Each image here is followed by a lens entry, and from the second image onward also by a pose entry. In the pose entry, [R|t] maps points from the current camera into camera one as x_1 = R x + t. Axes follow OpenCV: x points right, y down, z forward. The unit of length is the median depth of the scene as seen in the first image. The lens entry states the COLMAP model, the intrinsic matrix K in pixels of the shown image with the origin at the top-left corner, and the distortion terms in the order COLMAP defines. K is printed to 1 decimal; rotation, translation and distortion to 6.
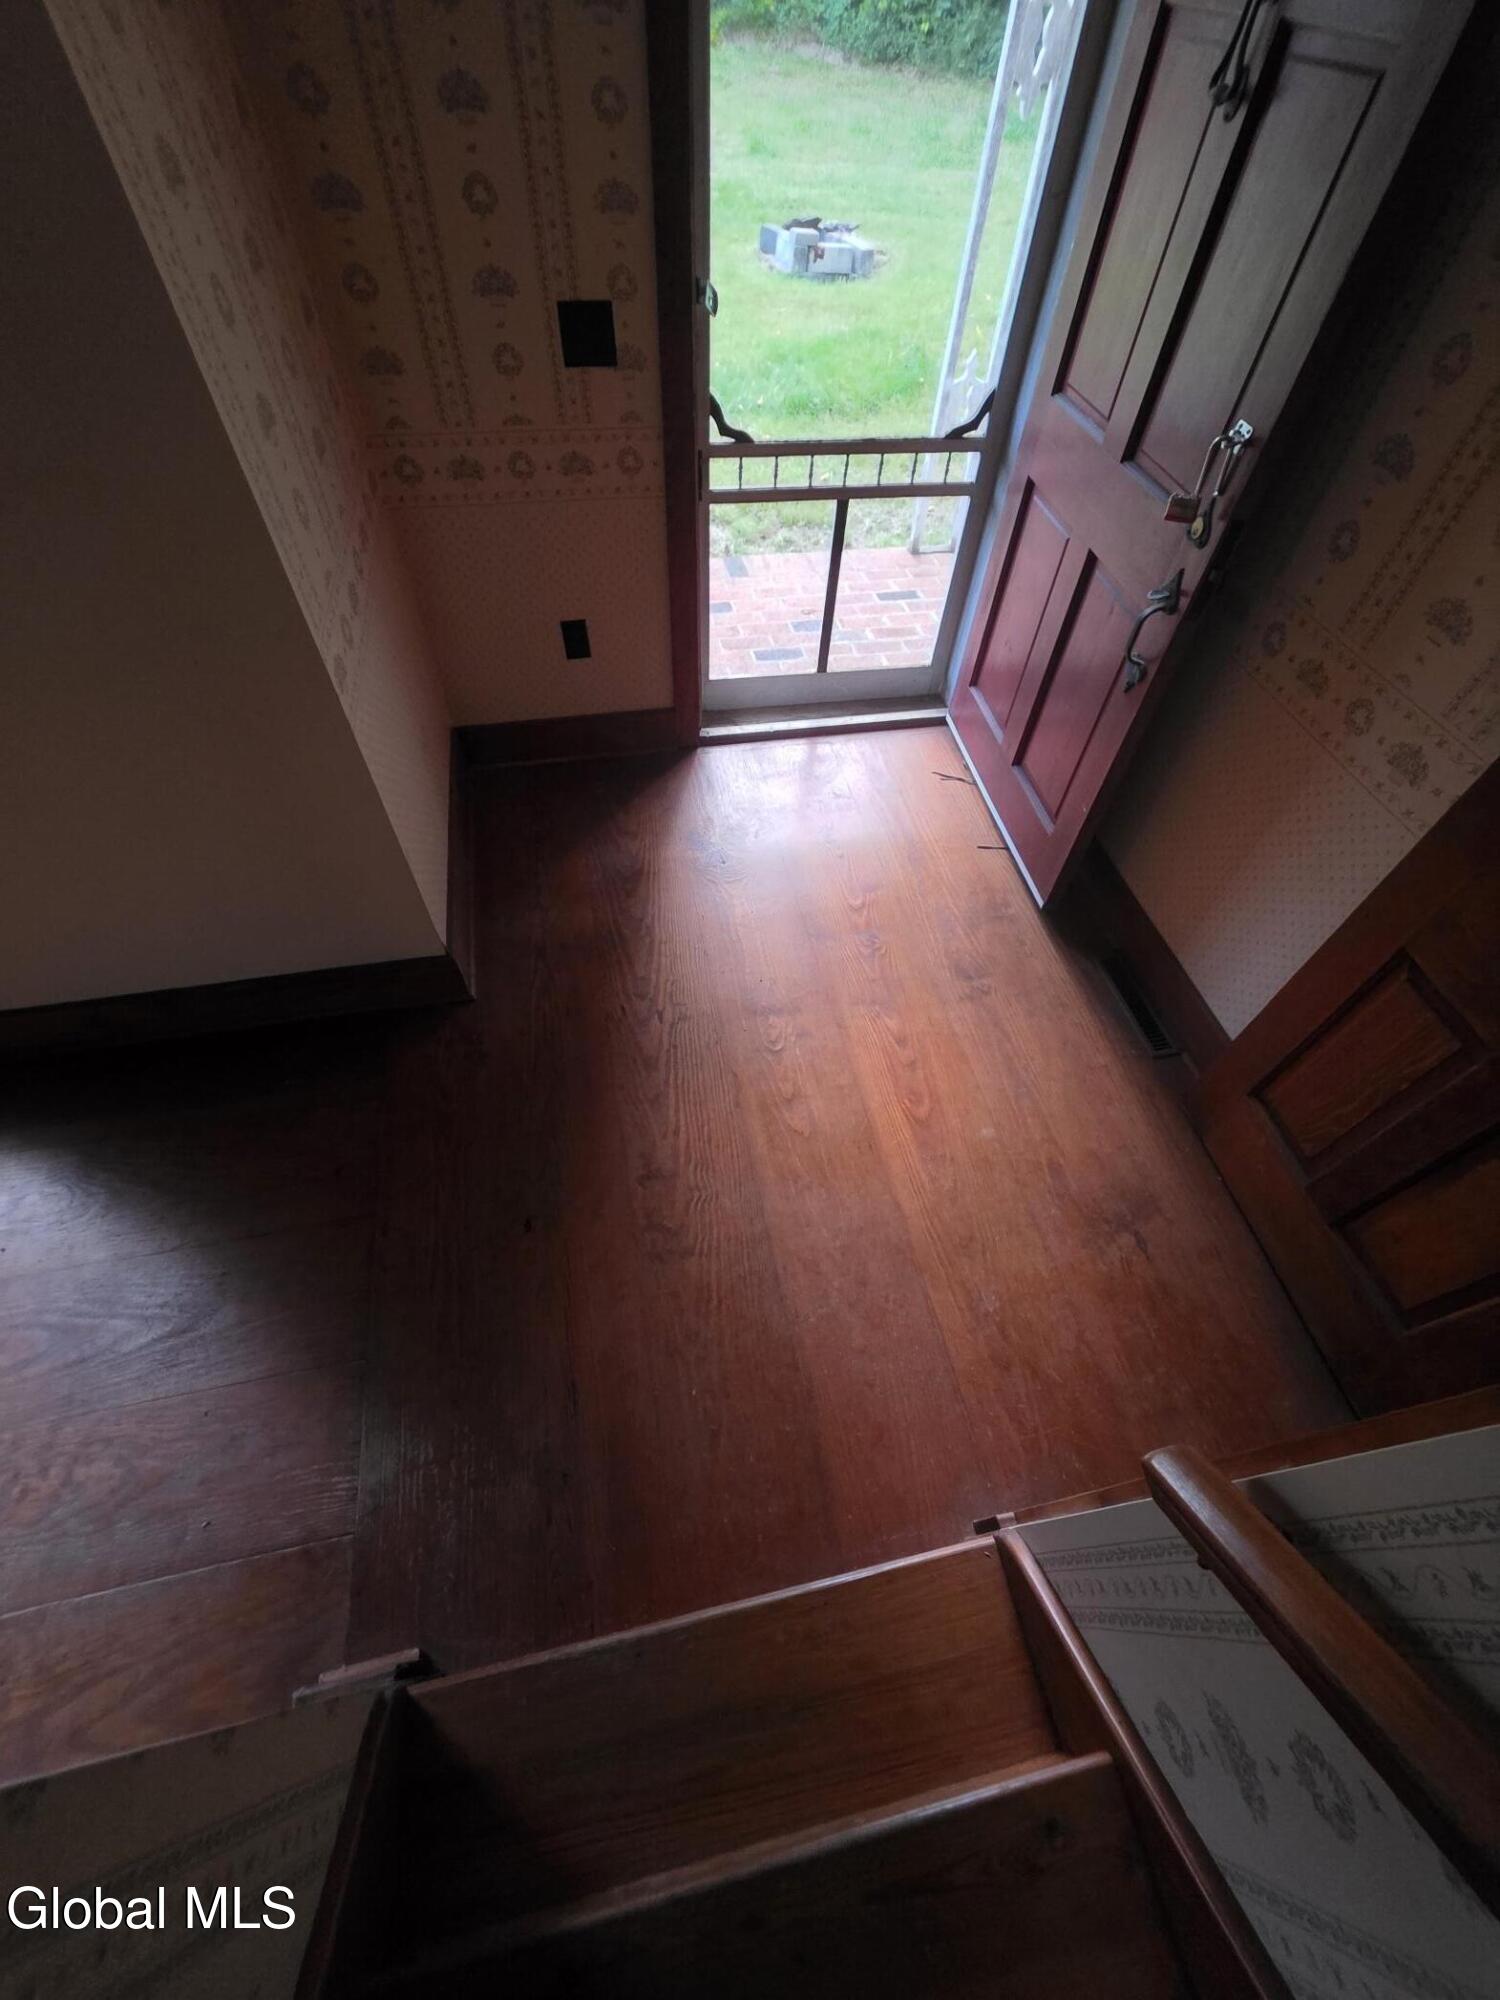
lens RADIAL K [[800.3, 0, 754.7], [0, 800.3, 982.2], [0, 0, 1]] dist [0.000524, -0.000058]
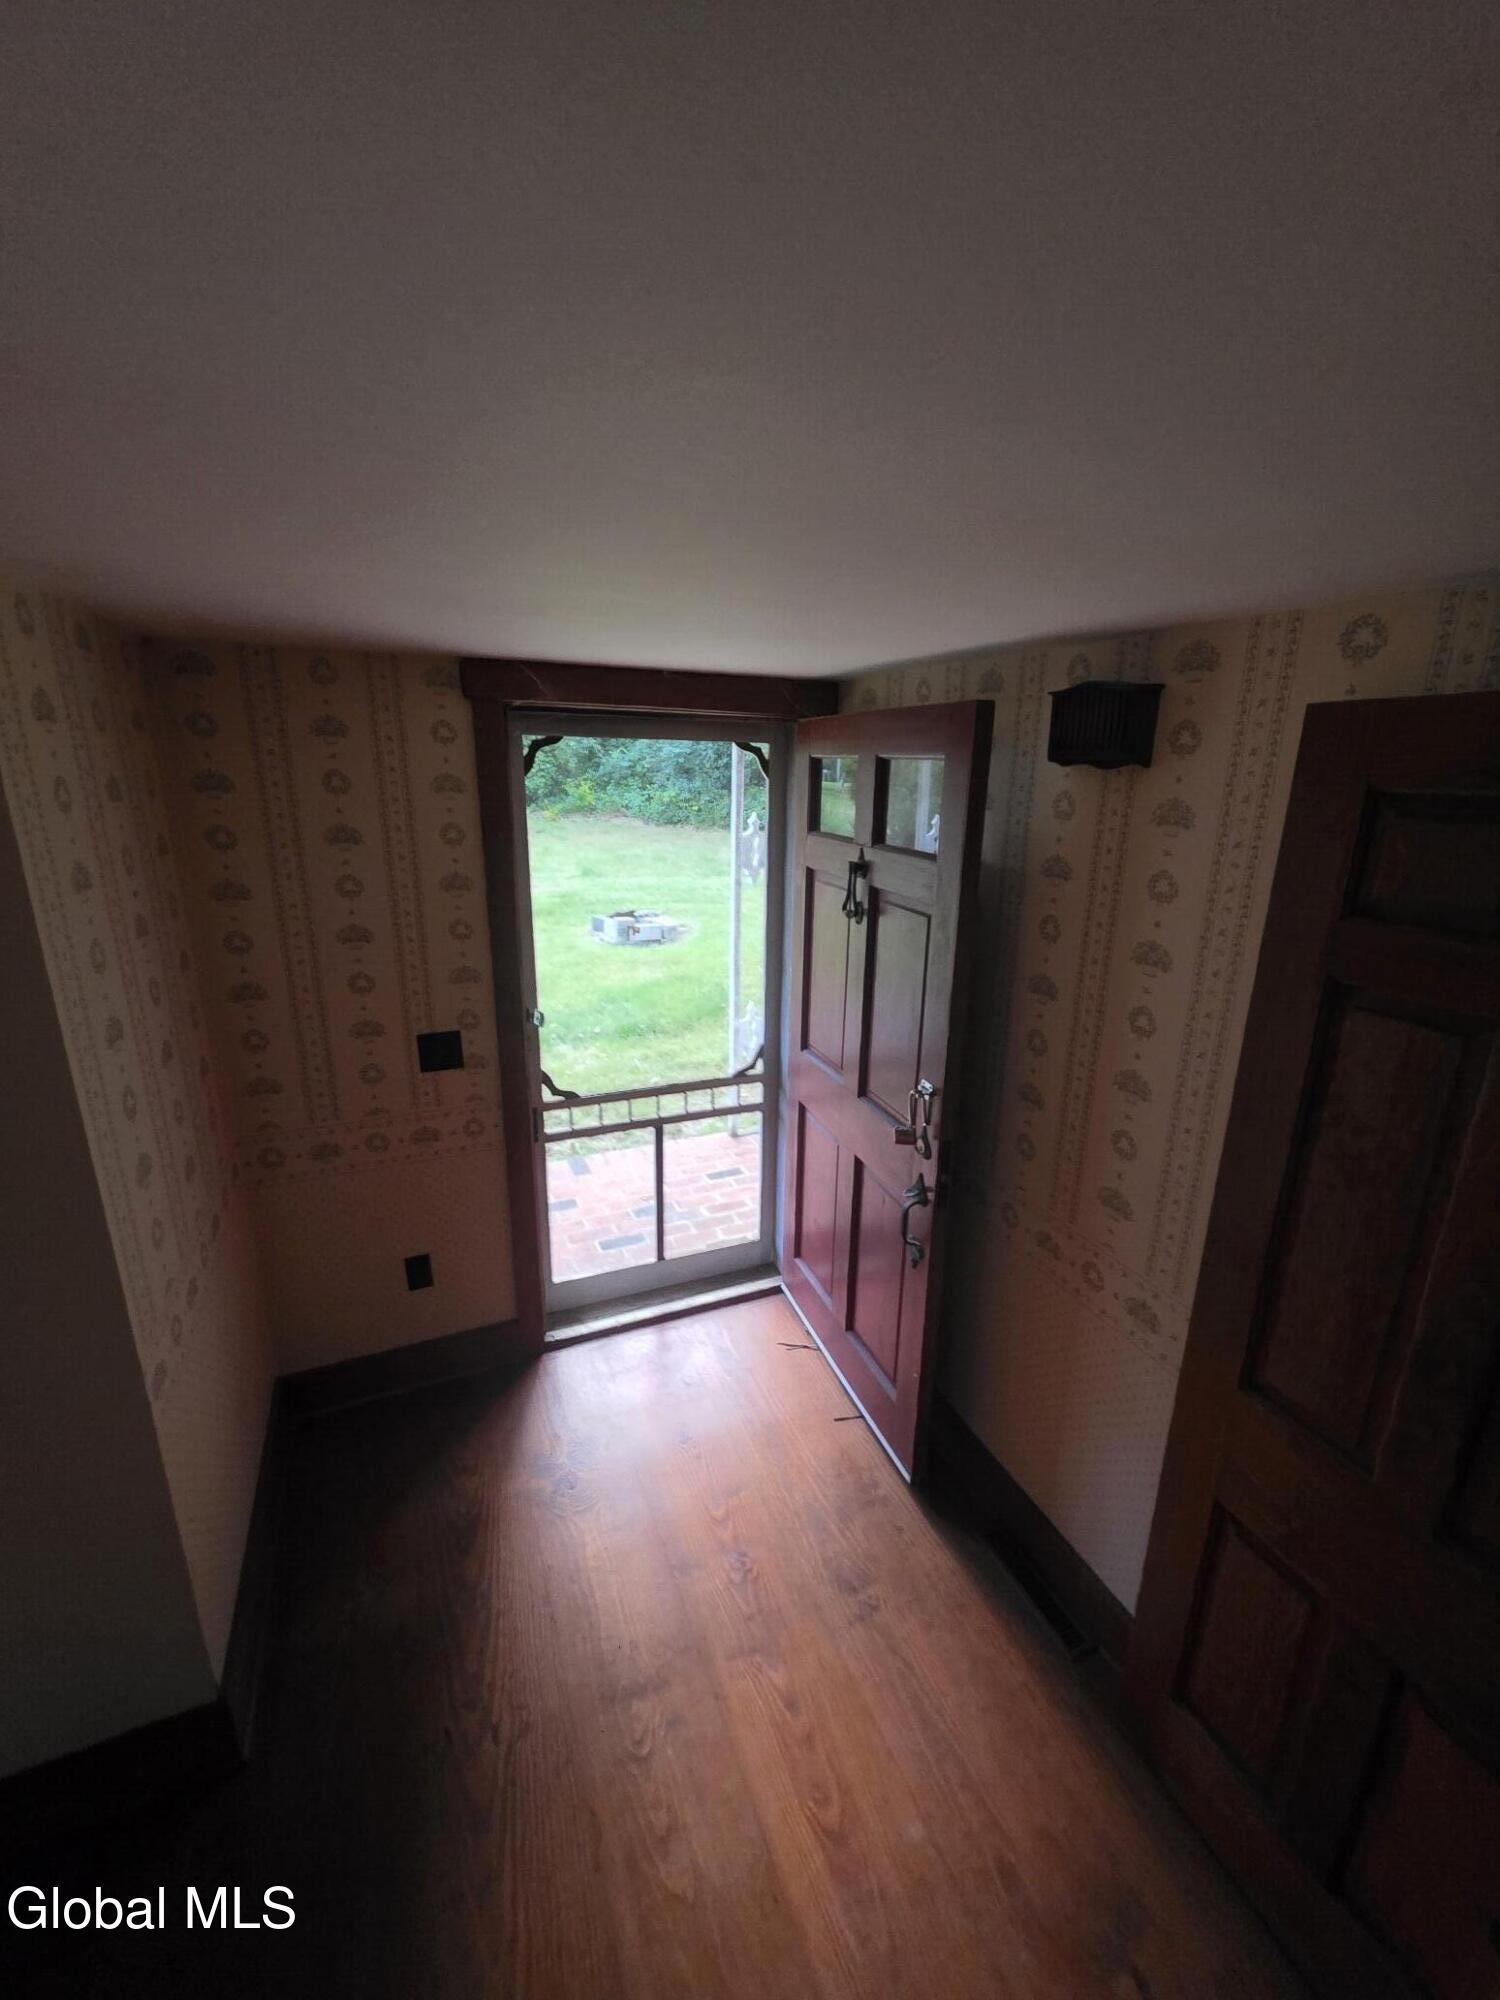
lens RADIAL K [[800.3, 0, 747.9], [0, 800.3, 991.9], [0, 0, 1]] dist [0.000524, -0.000058]
pose [[0.980507, -0.076912, 0.180803, 0.044220], [0.169277, 0.797853, -0.578598, -0.045021], [-0.099753, 0.597925, 0.795320, -0.114754]]
